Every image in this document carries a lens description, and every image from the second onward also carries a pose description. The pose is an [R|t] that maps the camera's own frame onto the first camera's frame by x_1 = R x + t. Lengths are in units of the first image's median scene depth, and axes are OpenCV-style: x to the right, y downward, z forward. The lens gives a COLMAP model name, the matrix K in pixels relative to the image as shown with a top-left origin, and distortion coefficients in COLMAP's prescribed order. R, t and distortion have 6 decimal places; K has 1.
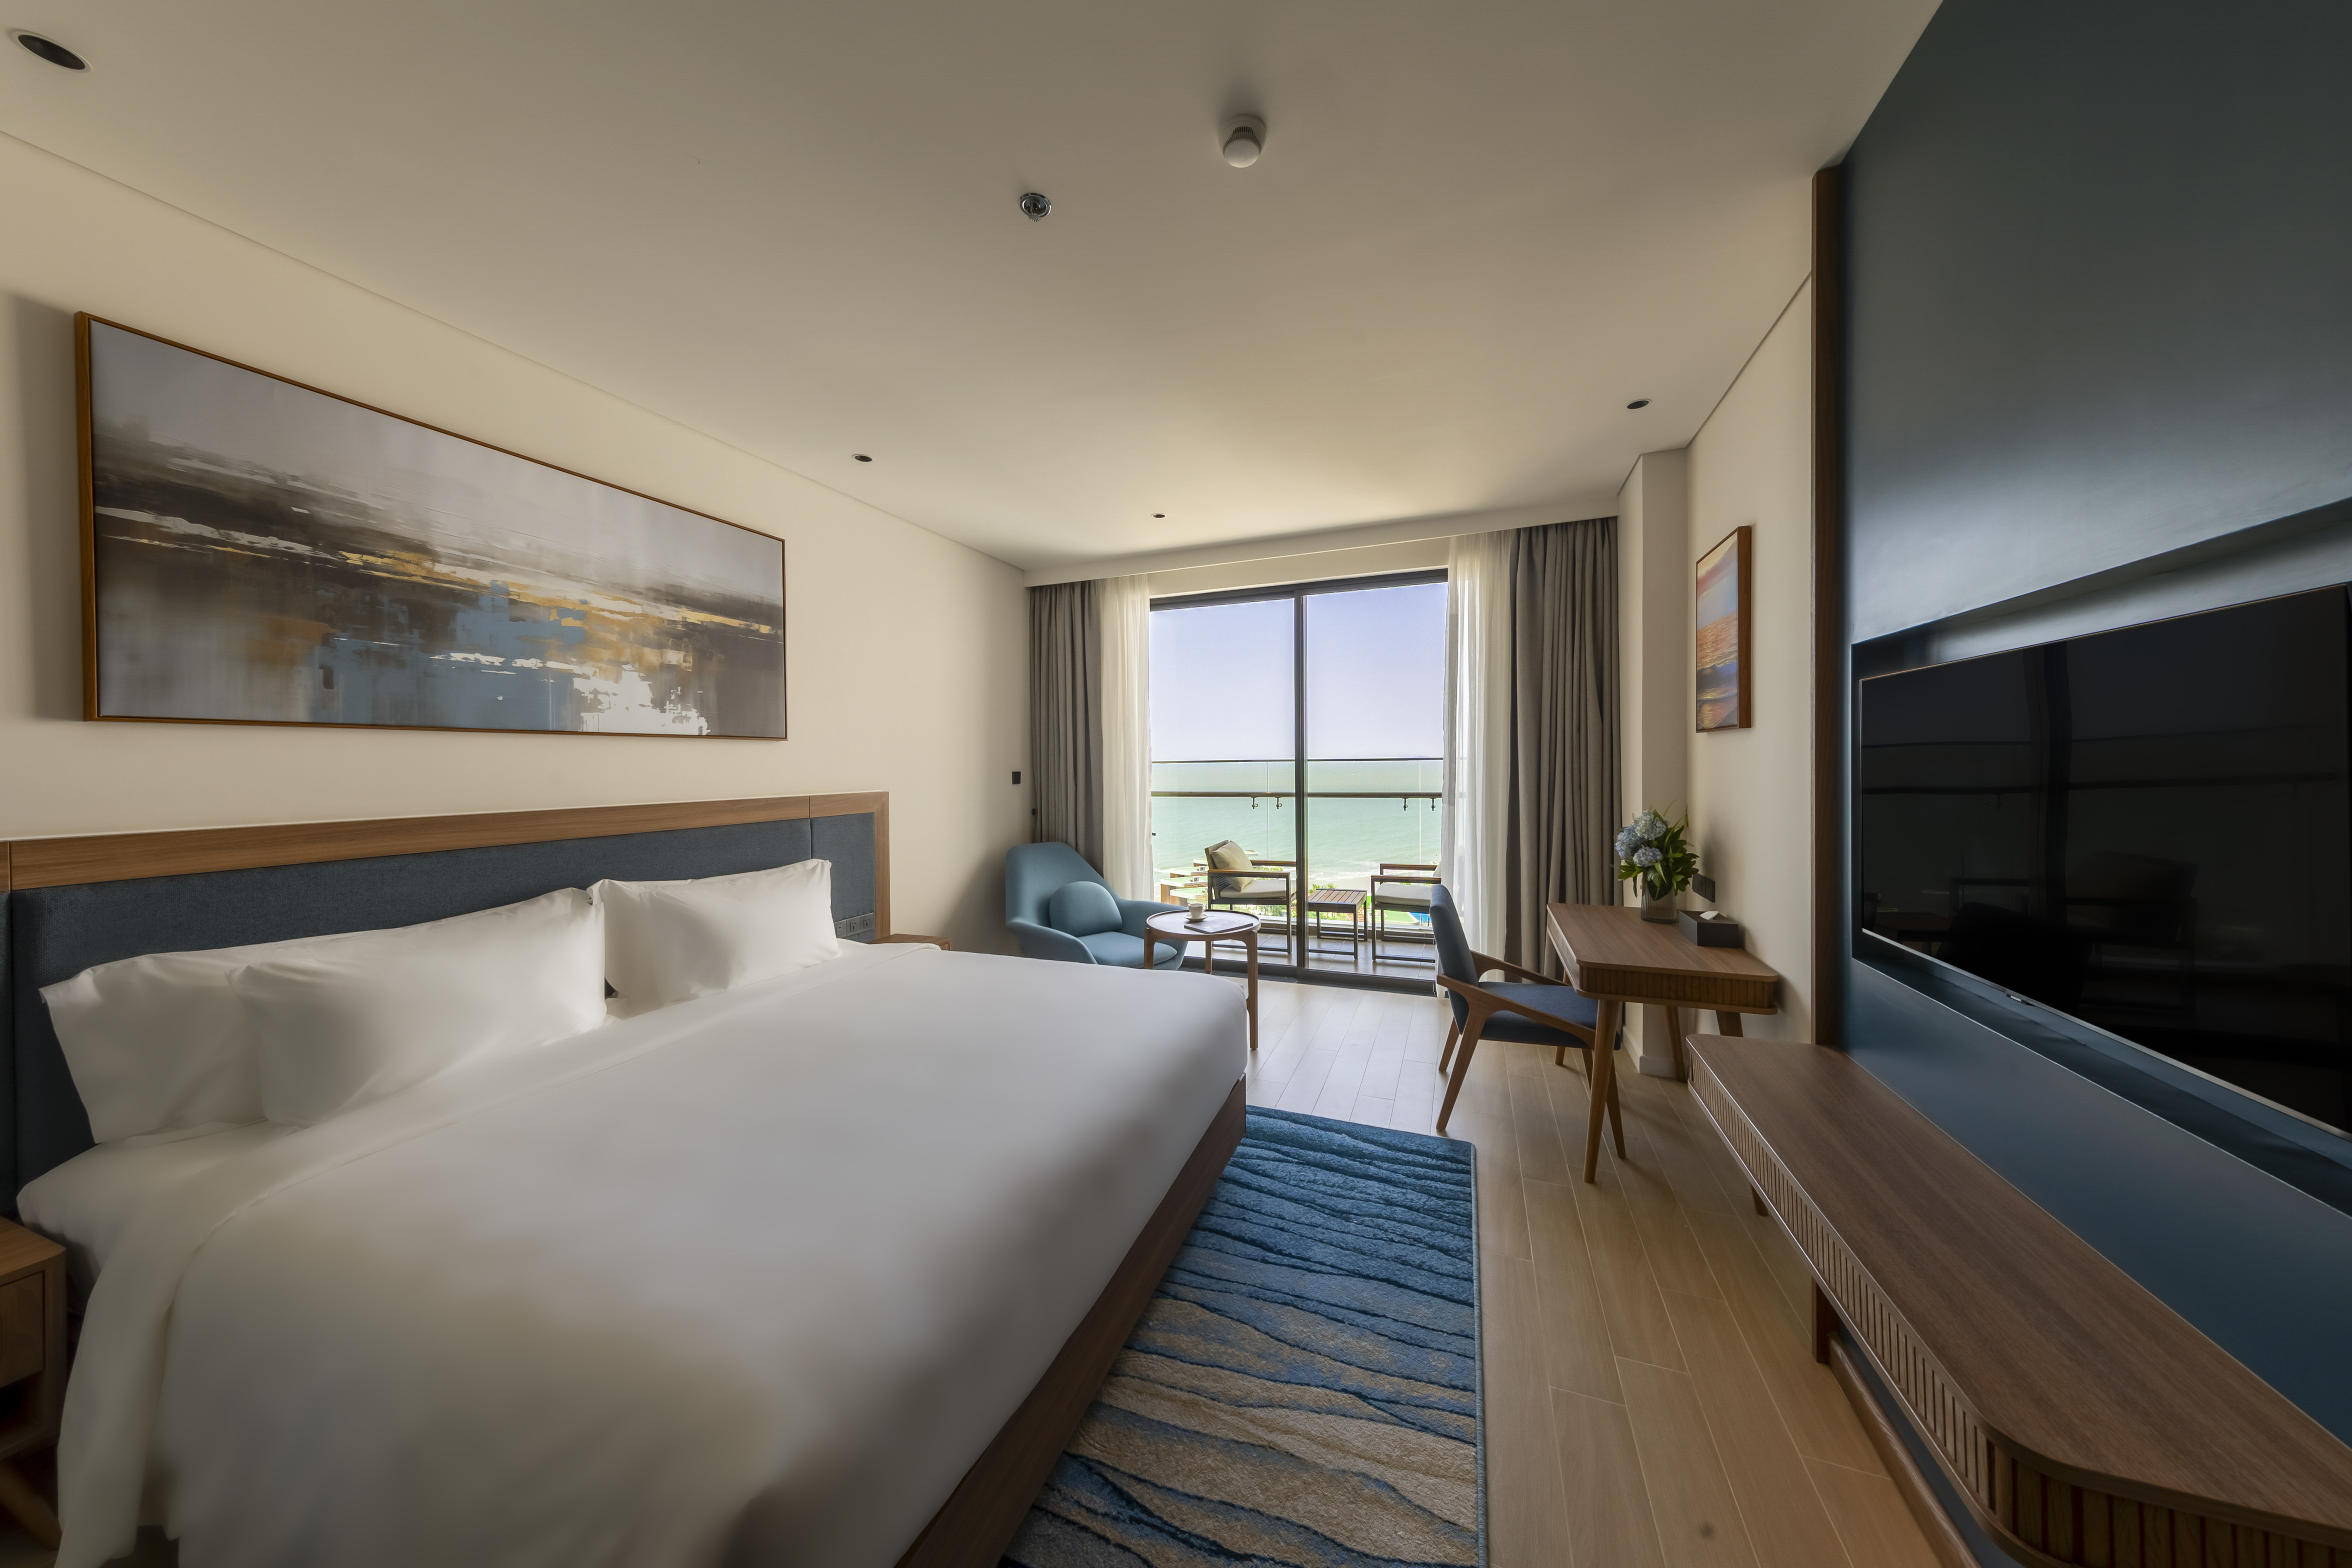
lens RADIAL K [[736.1, 0, 1161.3], [0, 736.1, 768.1], [0, 0, 1]] dist [0.000757, 0.000025]
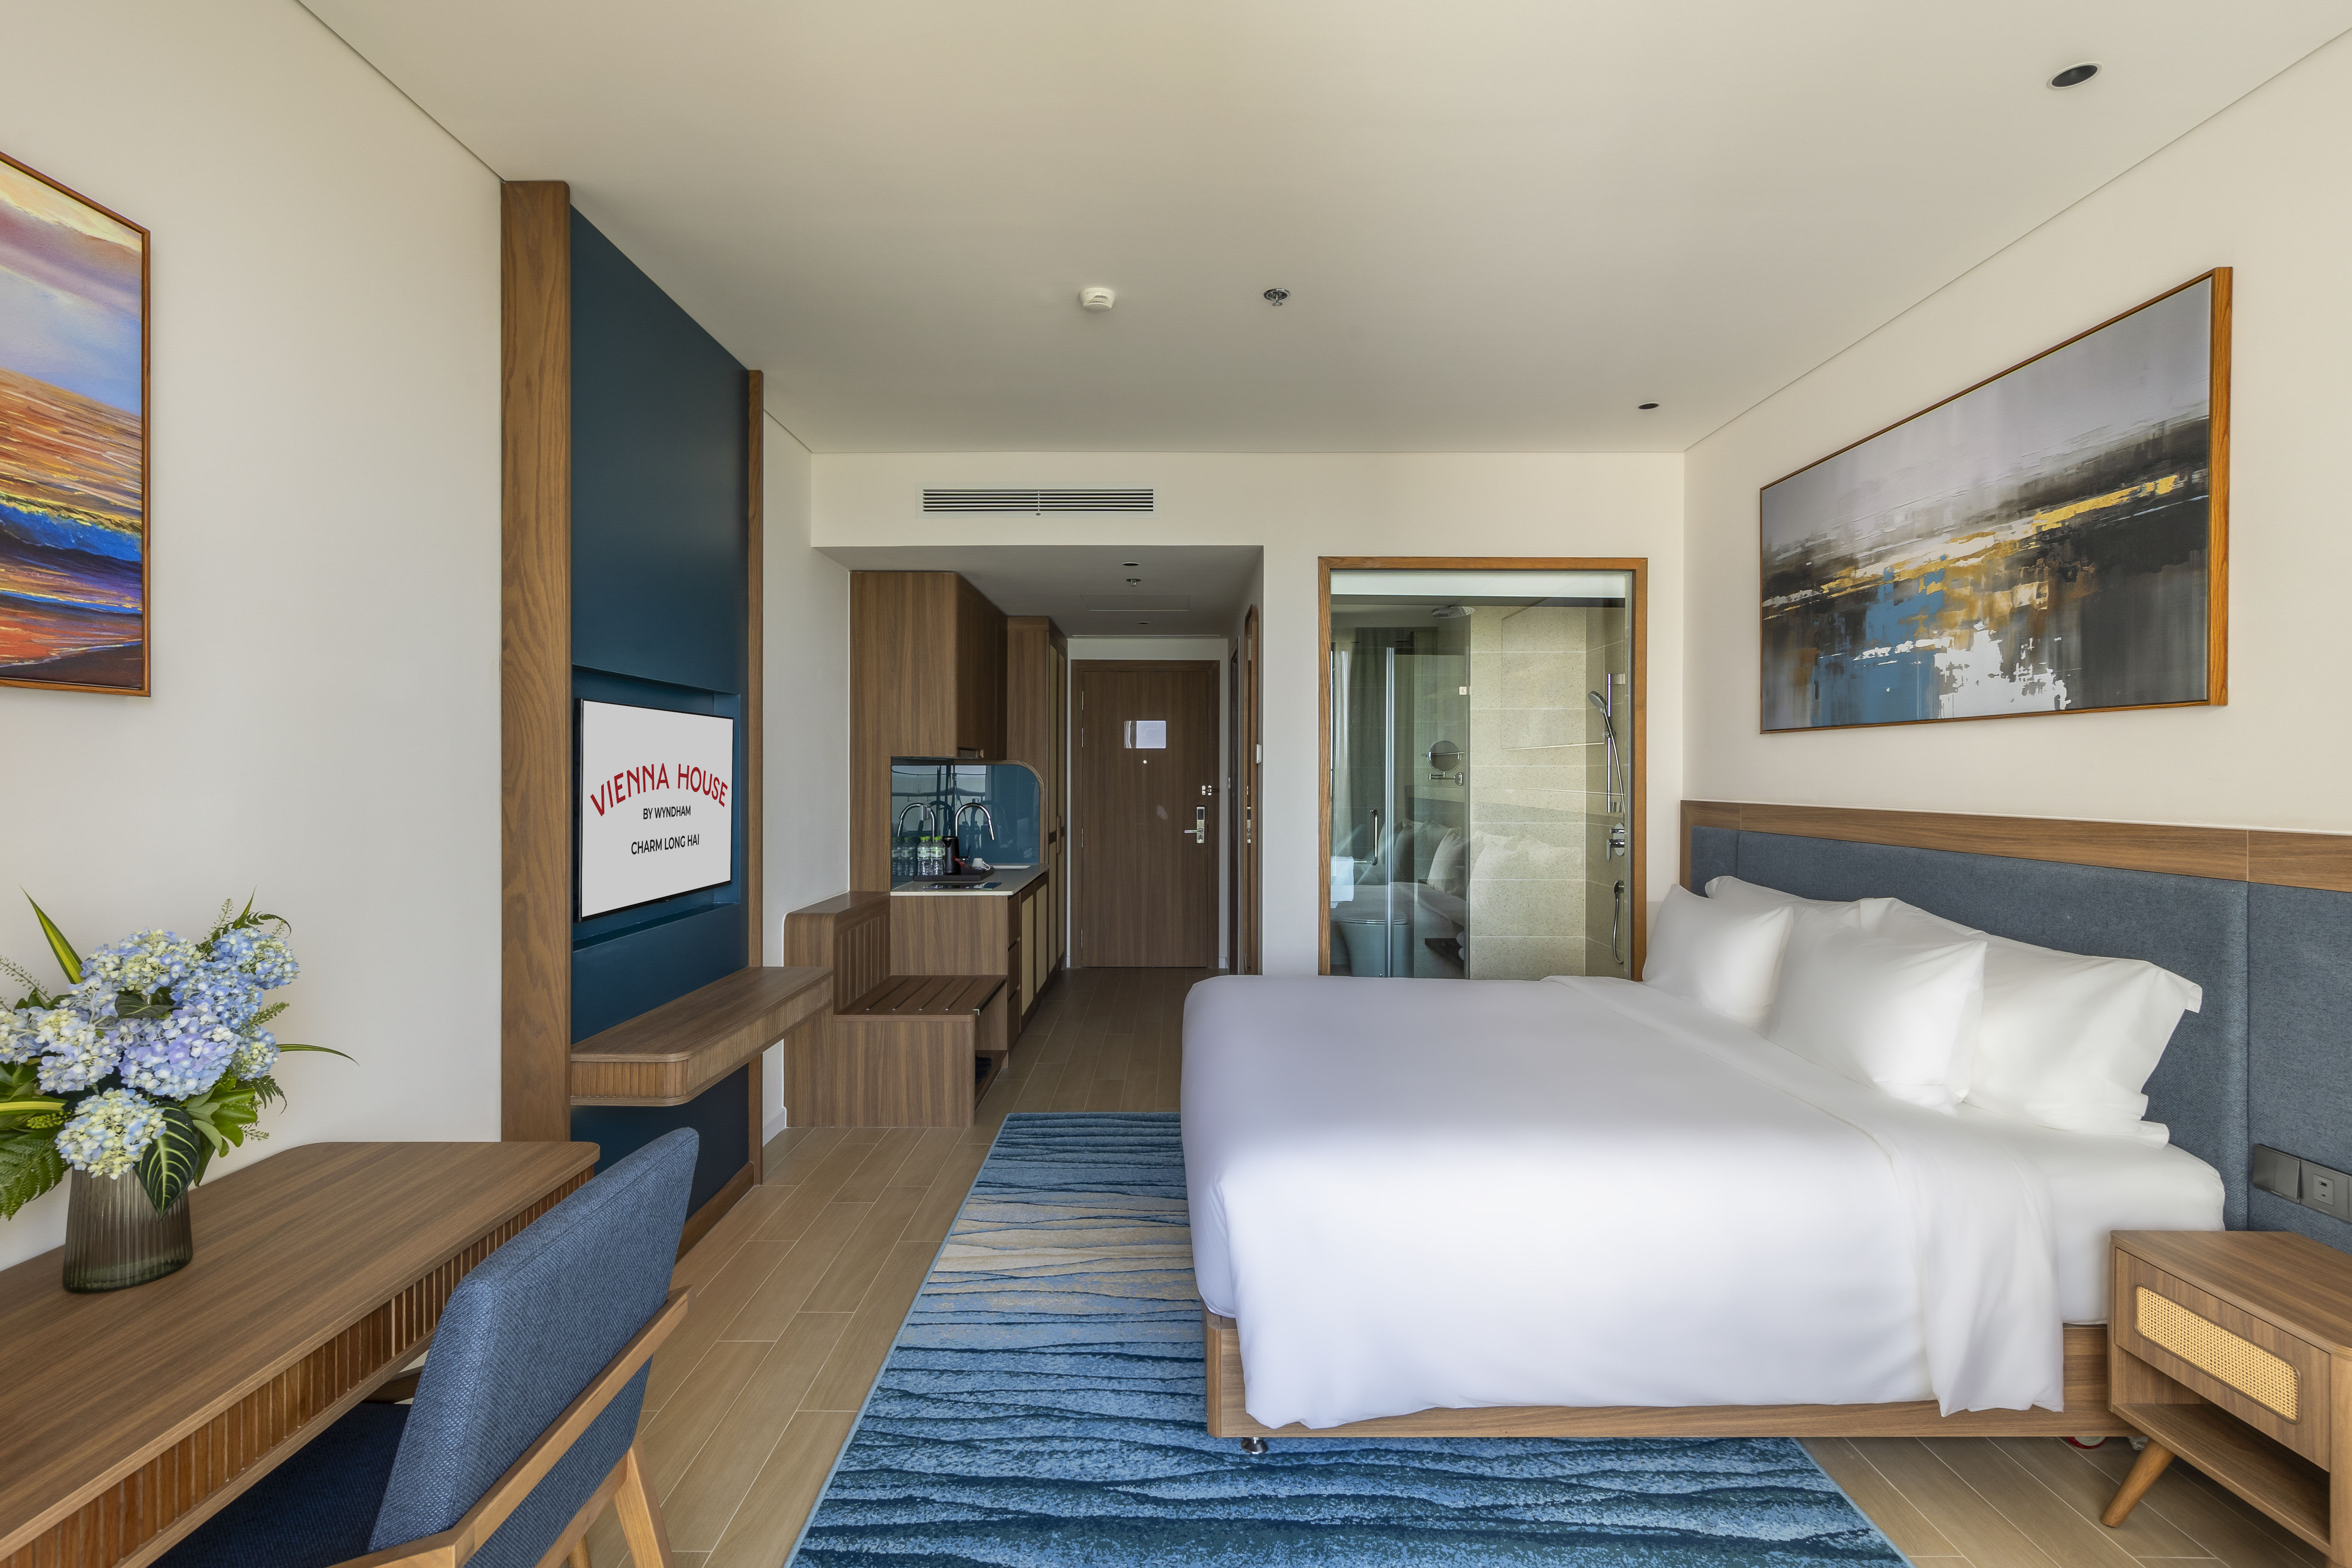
lens RADIAL K [[1142.1, 0, 1176.0], [0, 1142.1, 784.0], [0, 0, 1]] dist [-0.001087, -0.000122]
pose [[-0.925567, 0.016460, -0.378226, 0.491225], [0.008905, 0.999725, 0.021716, -0.012772], [0.378480, 0.016731, -0.925458, 1.922139]]
